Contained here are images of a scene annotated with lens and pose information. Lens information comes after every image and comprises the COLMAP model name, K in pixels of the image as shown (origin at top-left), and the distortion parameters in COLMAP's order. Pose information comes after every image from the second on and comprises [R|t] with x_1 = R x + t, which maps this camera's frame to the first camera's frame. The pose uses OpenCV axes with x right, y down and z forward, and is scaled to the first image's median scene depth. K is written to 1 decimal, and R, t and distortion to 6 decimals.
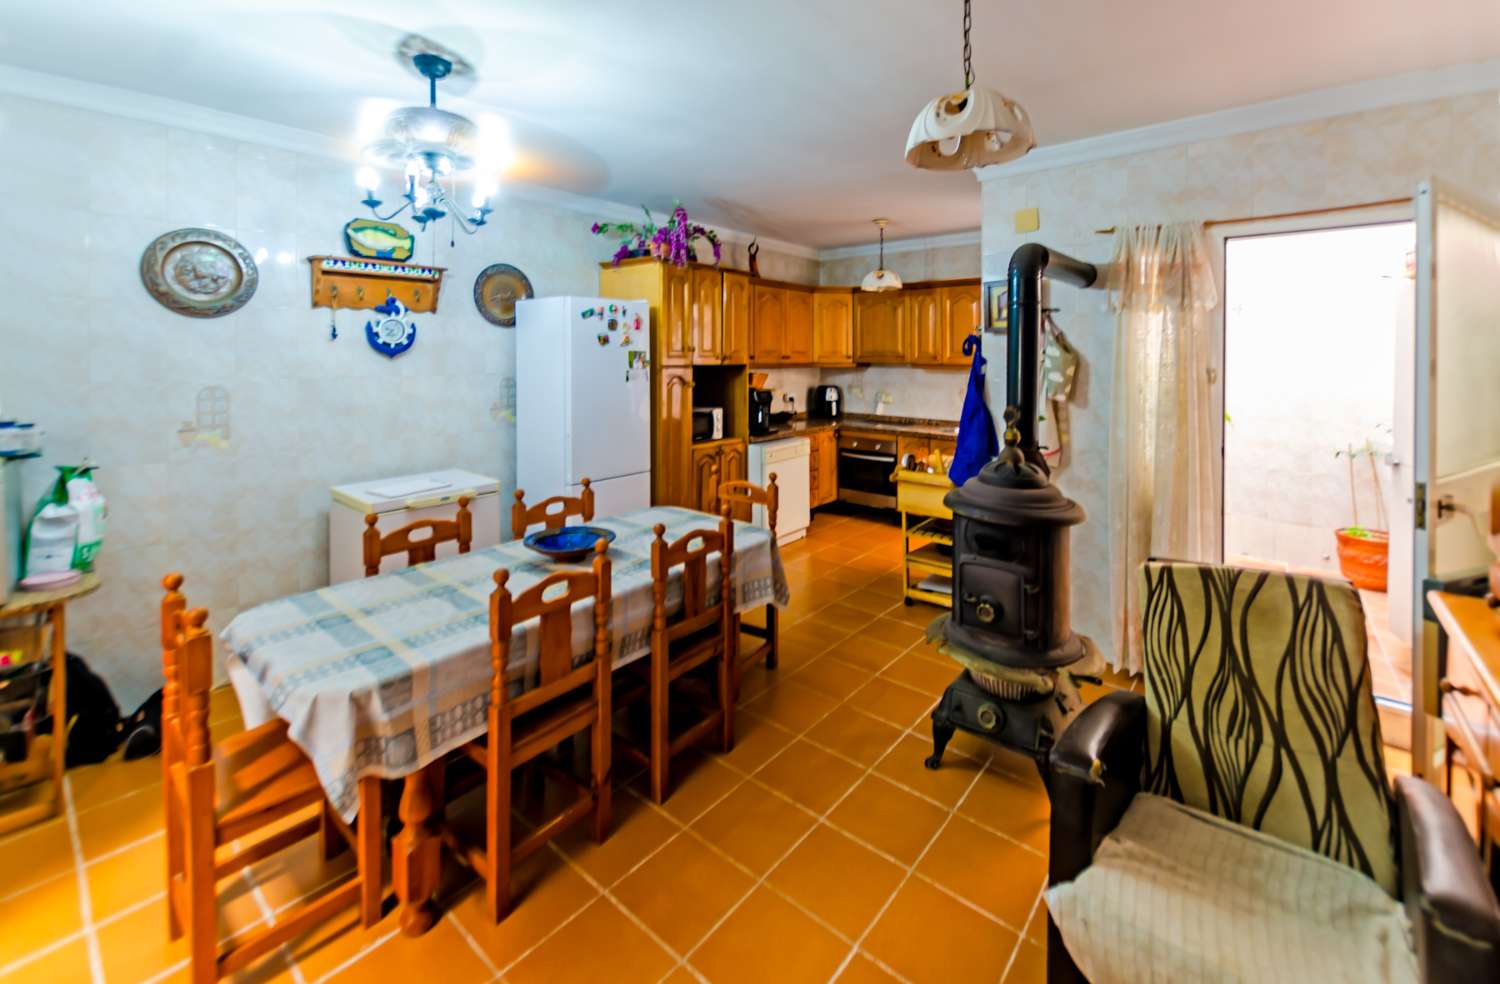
lens RADIAL K [[637.4, 0, 757.8], [0, 637.4, 359.6], [0, 0, 1]] dist [-0.000735, -0.000294]
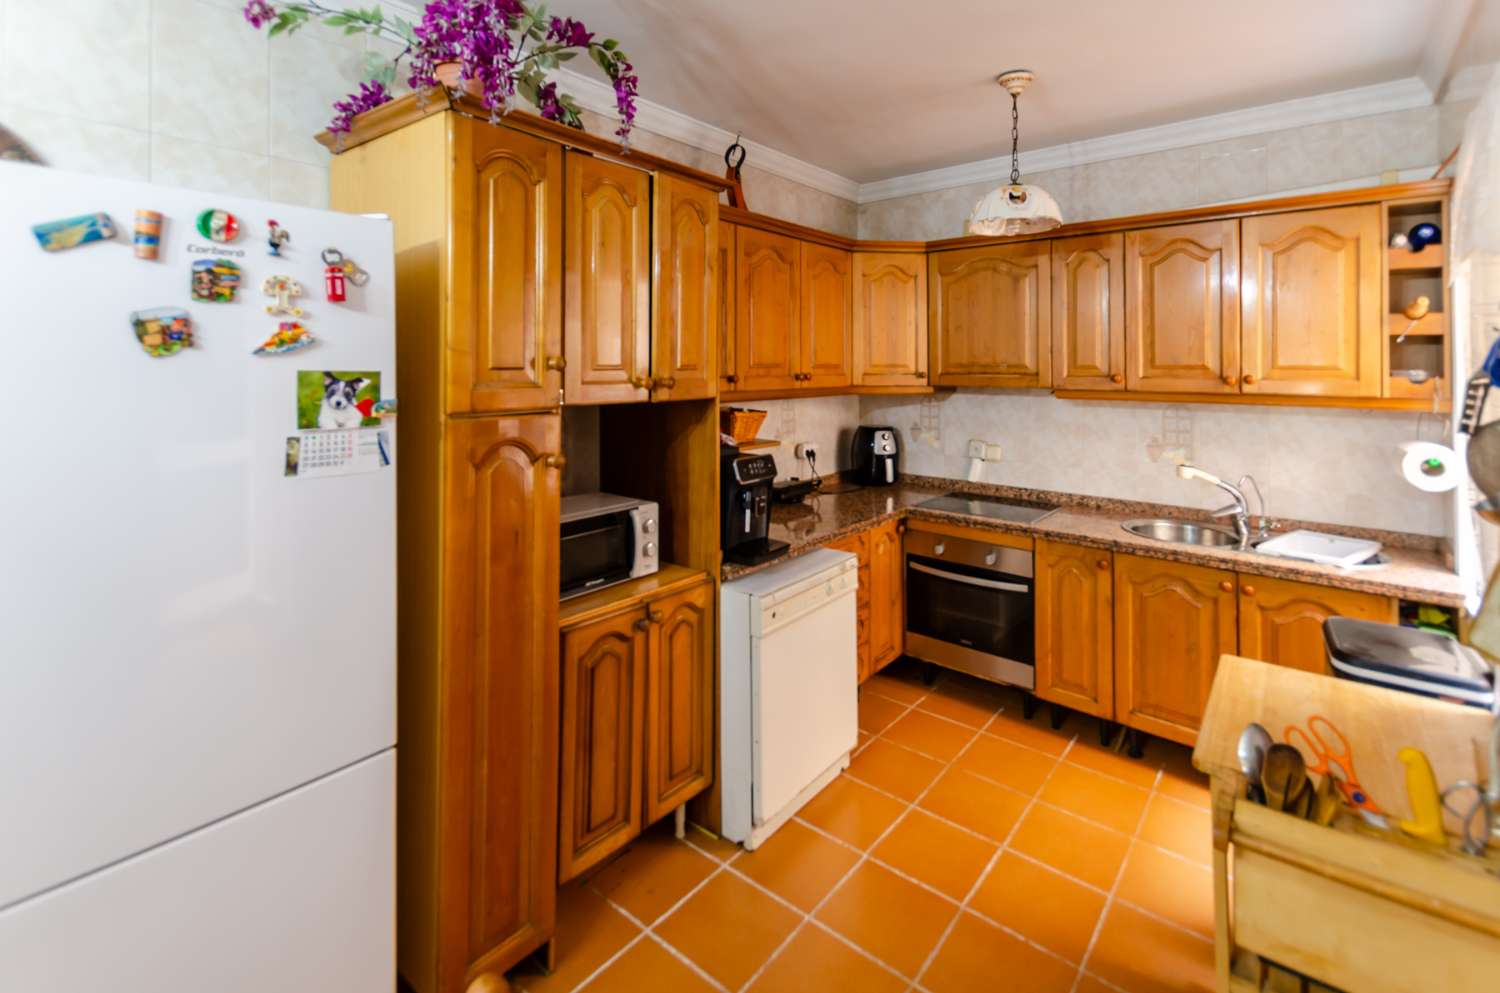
lens RADIAL K [[693.8, 0, 758.1], [0, 693.8, 361.1], [0, 0, 1]] dist [-0.006707, 0.000014]
pose [[0.999992, -0.003746, 0.001519, 0.010479], [0.003763, 0.999923, -0.011848, -0.011167], [-0.001475, 0.011853, 0.999929, 0.528273]]
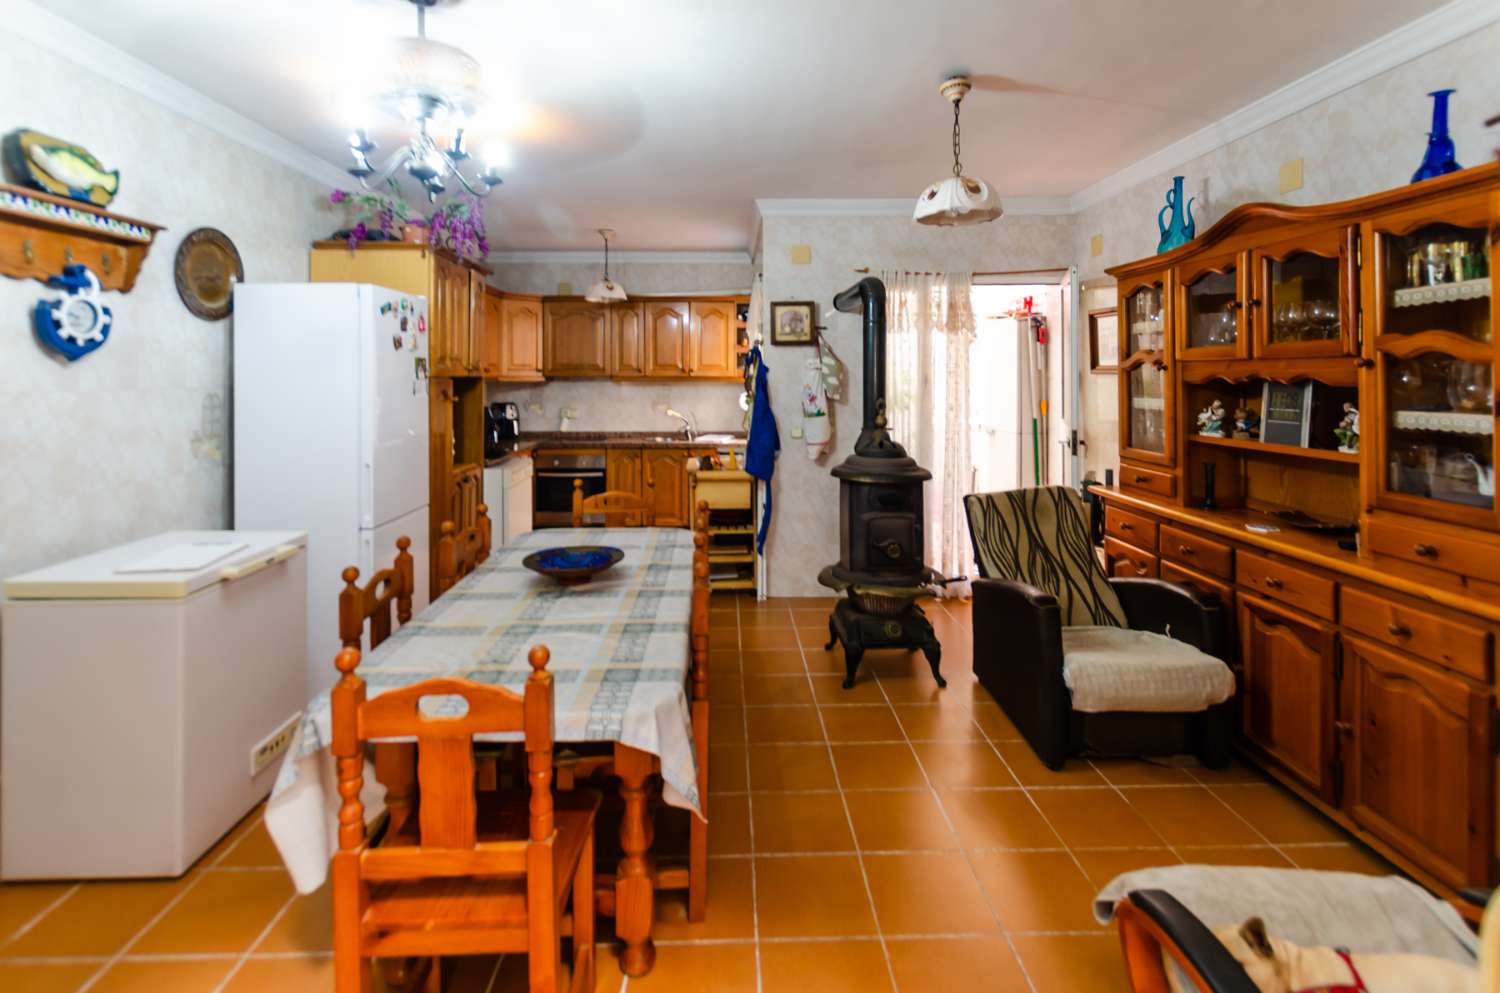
lens RADIAL K [[693.8, 0, 758.1], [0, 693.8, 361.1], [0, 0, 1]] dist [-0.006707, 0.000014]
pose [[0.742508, 0.009551, 0.669769, -0.366015], [0.009839, 0.999635, -0.025163, 0.013748], [-0.669765, 0.025273, 0.742143, 0.044710]]
